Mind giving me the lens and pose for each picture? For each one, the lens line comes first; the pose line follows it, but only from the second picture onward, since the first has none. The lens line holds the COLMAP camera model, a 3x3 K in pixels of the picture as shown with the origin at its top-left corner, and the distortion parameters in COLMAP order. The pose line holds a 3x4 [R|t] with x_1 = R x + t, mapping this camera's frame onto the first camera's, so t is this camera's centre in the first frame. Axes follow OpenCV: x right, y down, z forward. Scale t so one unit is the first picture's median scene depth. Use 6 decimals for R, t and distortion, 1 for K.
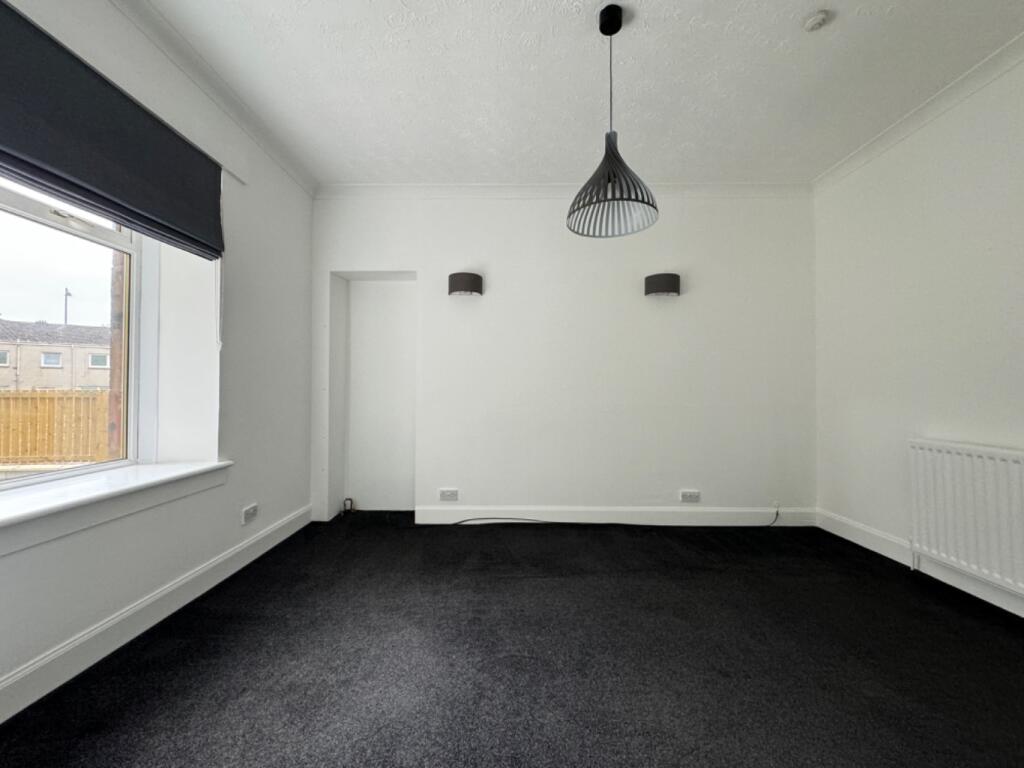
lens RADIAL K [[411.7, 0, 514.4], [0, 411.7, 383.8], [0, 0, 1]] dist [0.000454, 0.000066]
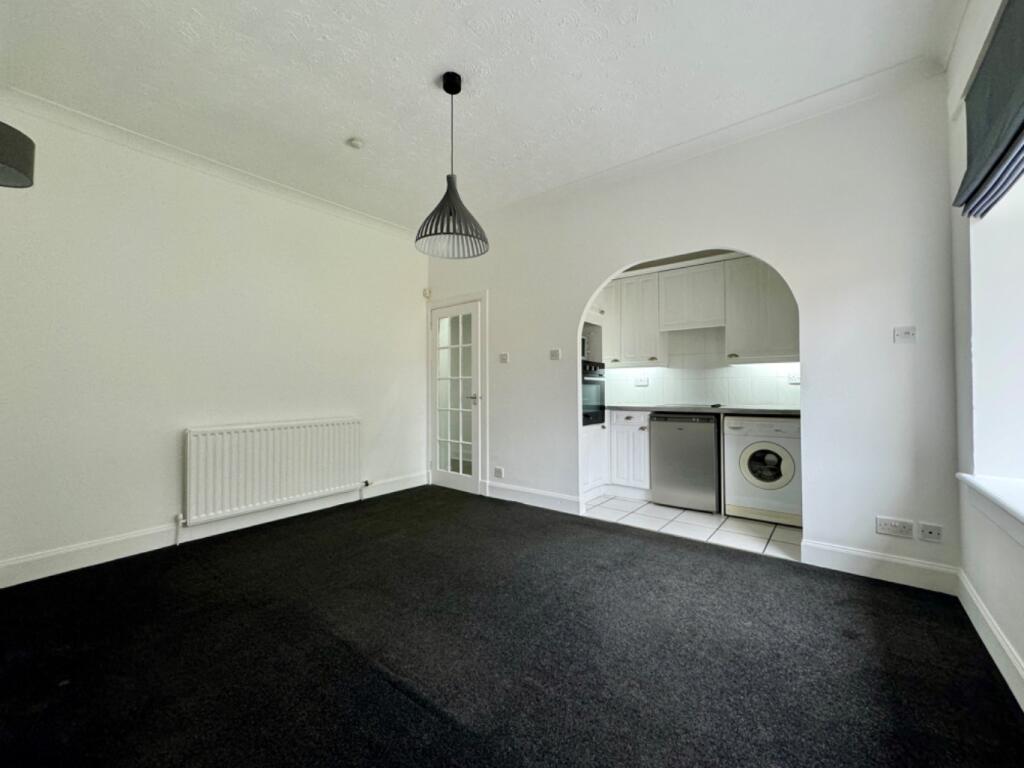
lens RADIAL K [[411.7, 0, 514.4], [0, 411.7, 383.8], [0, 0, 1]] dist [0.000454, 0.000066]
pose [[-0.791400, 0.014692, 0.611121, -0.545399], [-0.001464, 0.999663, -0.025928, 0.030094], [-0.611296, -0.021415, -0.791112, 1.462906]]
